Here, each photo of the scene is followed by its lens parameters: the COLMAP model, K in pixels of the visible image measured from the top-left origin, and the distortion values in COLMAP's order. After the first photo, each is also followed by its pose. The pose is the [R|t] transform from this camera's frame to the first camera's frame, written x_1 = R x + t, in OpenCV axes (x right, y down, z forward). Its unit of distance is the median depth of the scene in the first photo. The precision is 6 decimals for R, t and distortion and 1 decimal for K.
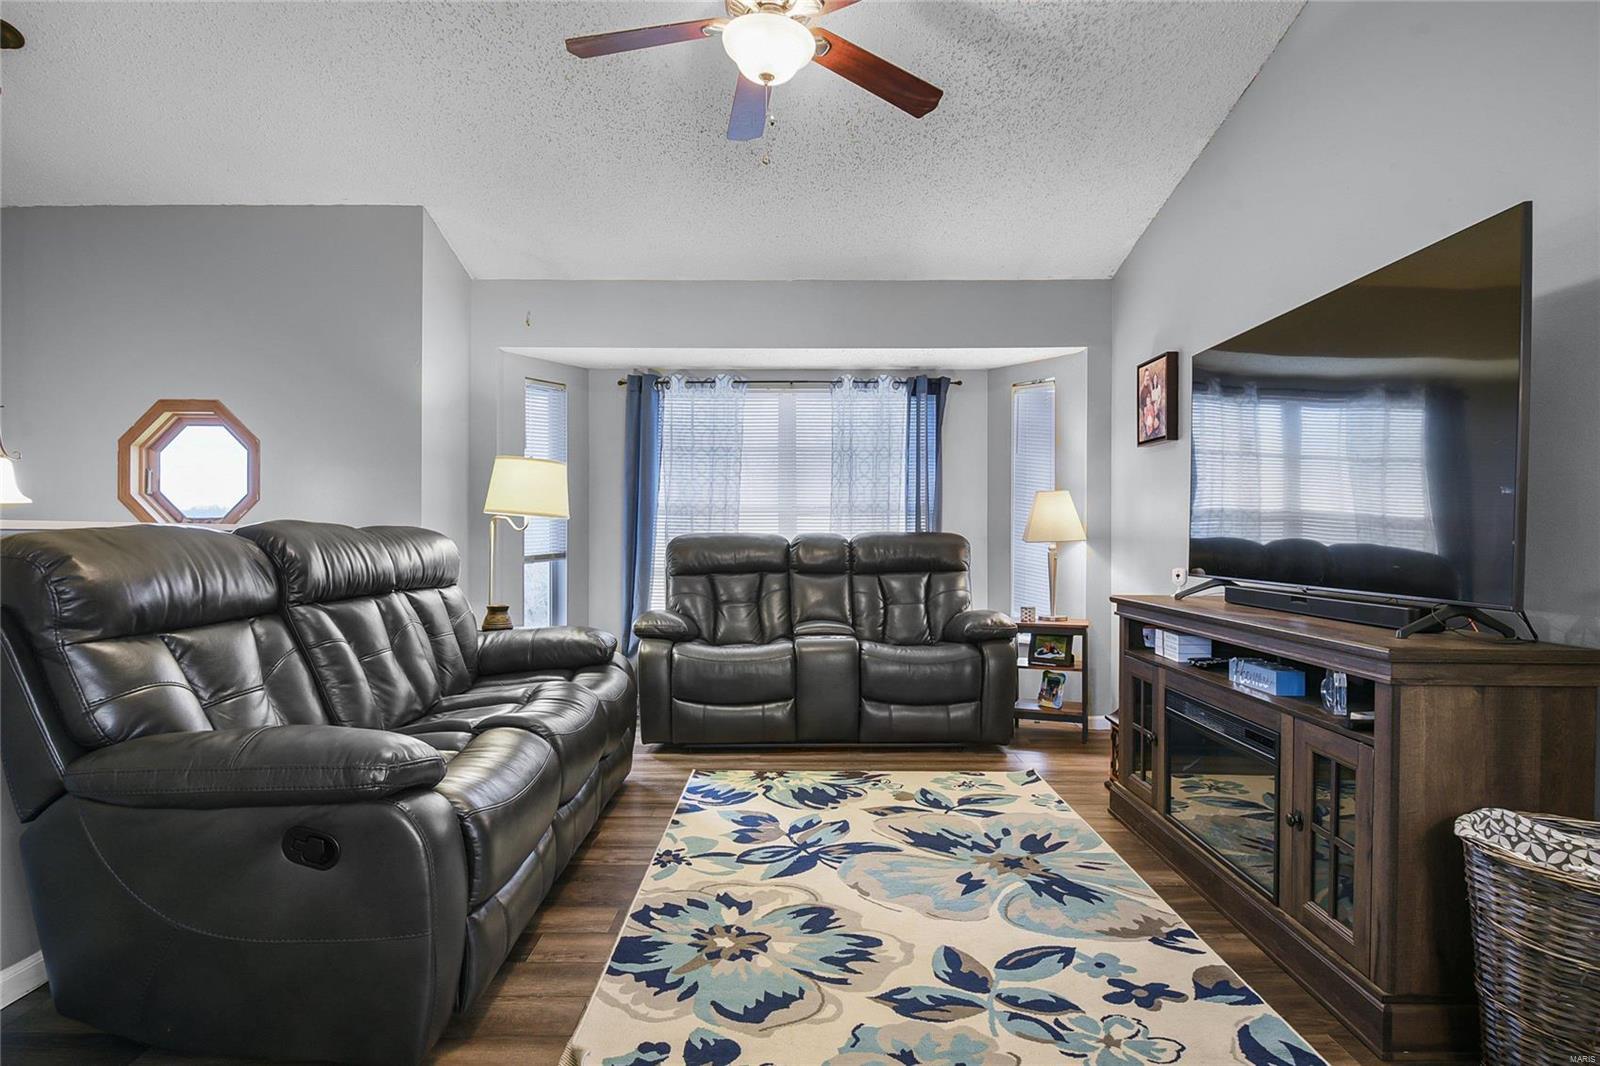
lens RADIAL K [[827.7, 0, 791.7], [0, 827.7, 534.8], [0, 0, 1]] dist [0.001230, -0.000641]
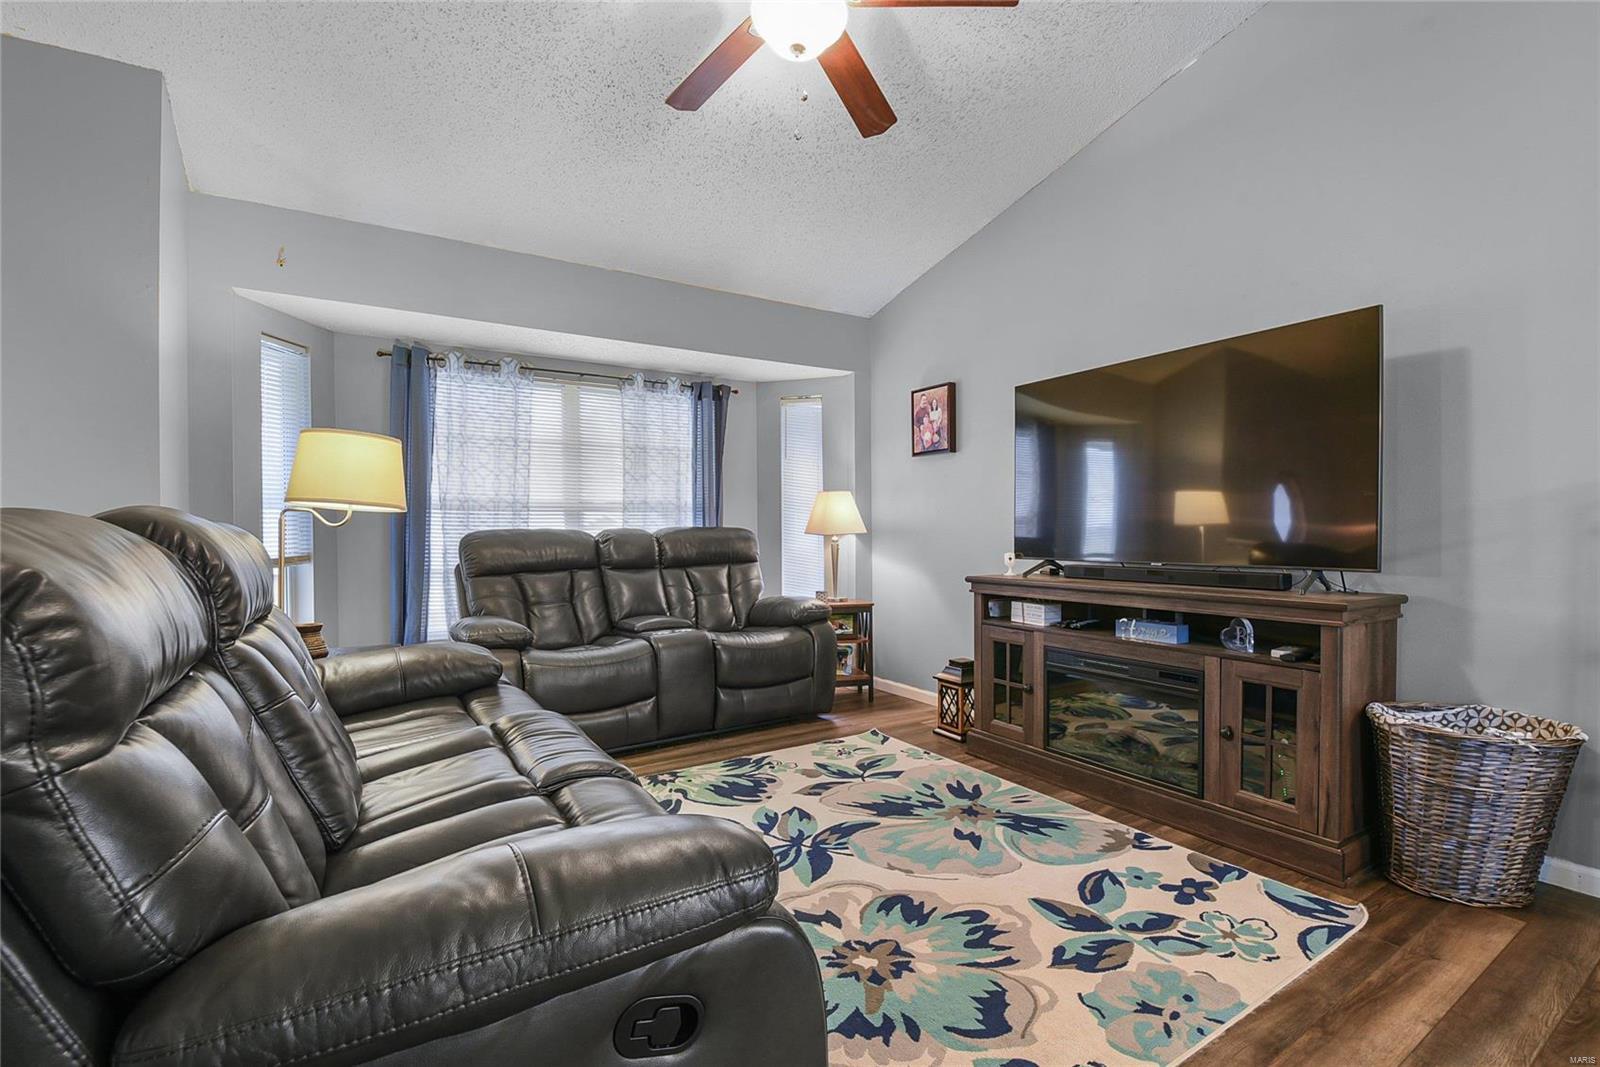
lens RADIAL K [[713.1, 0, 797.1], [0, 713.1, 538.6], [0, 0, 1]] dist [0.001363, -0.013792]
pose [[0.845162, -0.013601, 0.534337, -0.375286], [0.008488, 0.999892, 0.012025, 0.002198], [-0.534443, -0.005628, 0.845186, 0.238913]]
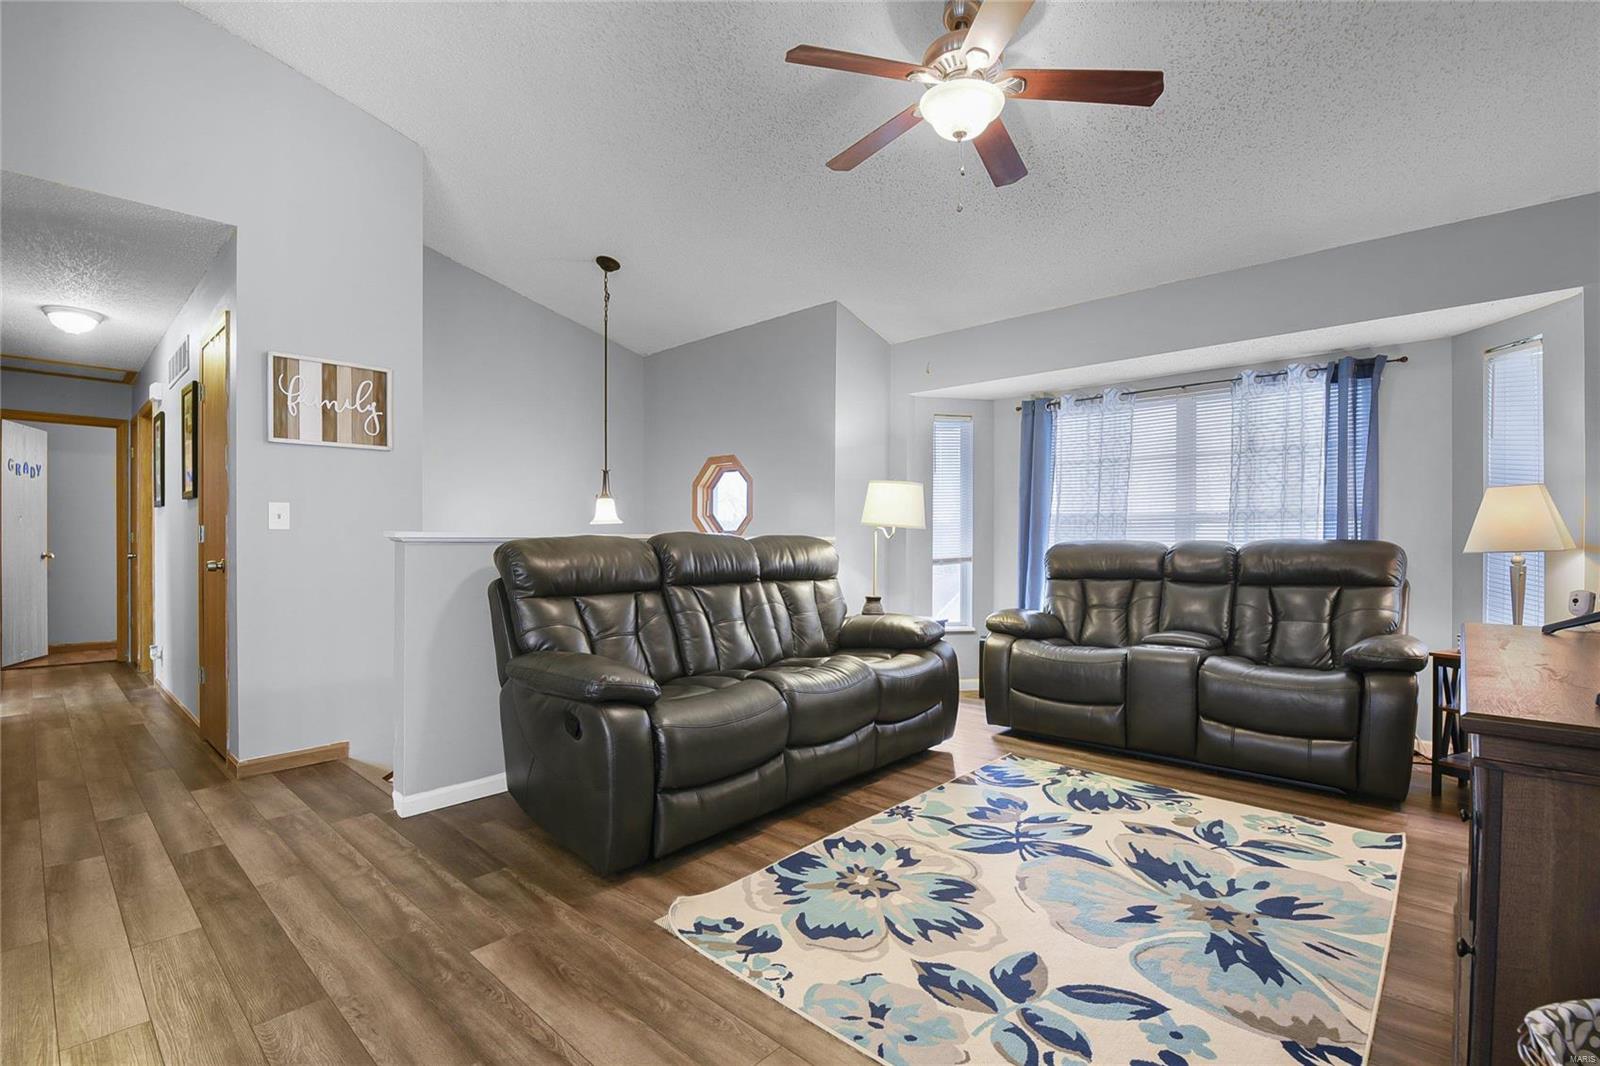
lens RADIAL K [[713.1, 0, 797.1], [0, 713.1, 538.1], [0, 0, 1]] dist [0.001363, -0.013792]
pose [[0.740898, -0.001605, -0.671615, 0.358120], [-0.002287, 0.999985, -0.004912, 0.000183], [0.671613, 0.005175, 0.740884, 0.109020]]
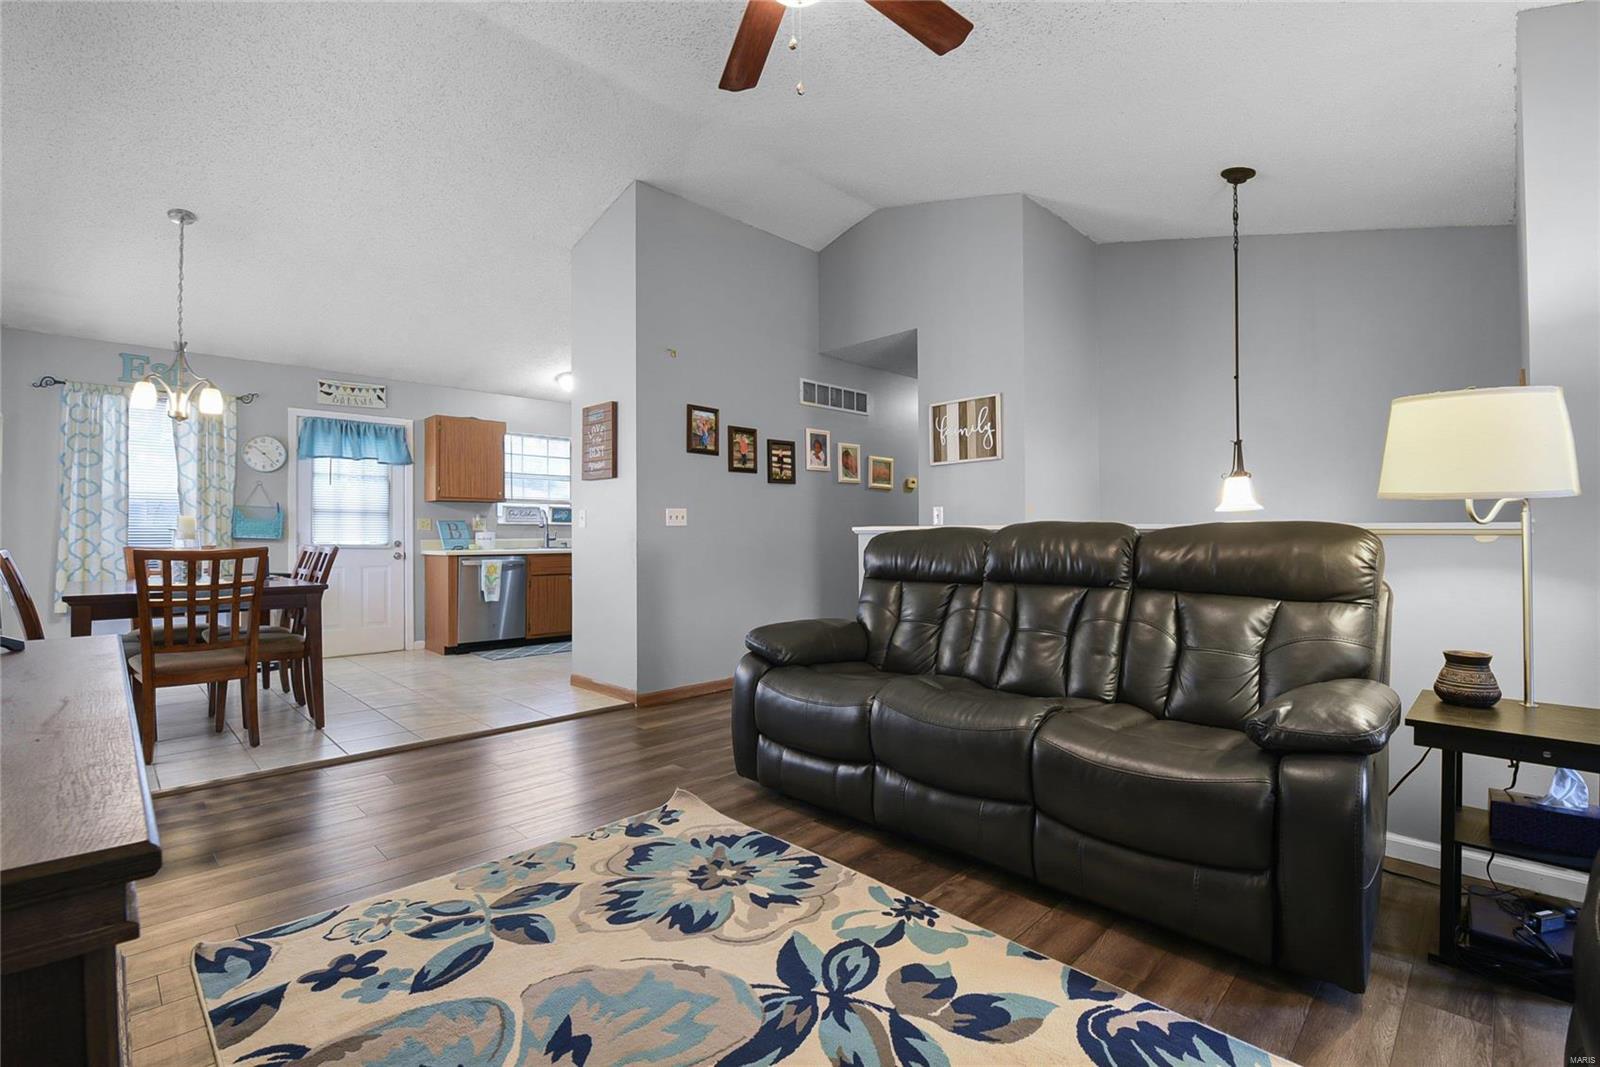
lens RADIAL K [[718.0, 0, 800.0], [0, 718.0, 533.5], [0, 0, 1]] dist [-0.001012, -0.014307]
pose [[-0.700732, 0.001155, -0.713424, 0.384005], [0.001045, 0.999999, 0.000593, 0.000151], [0.713424, -0.000330, -0.700732, 1.186083]]
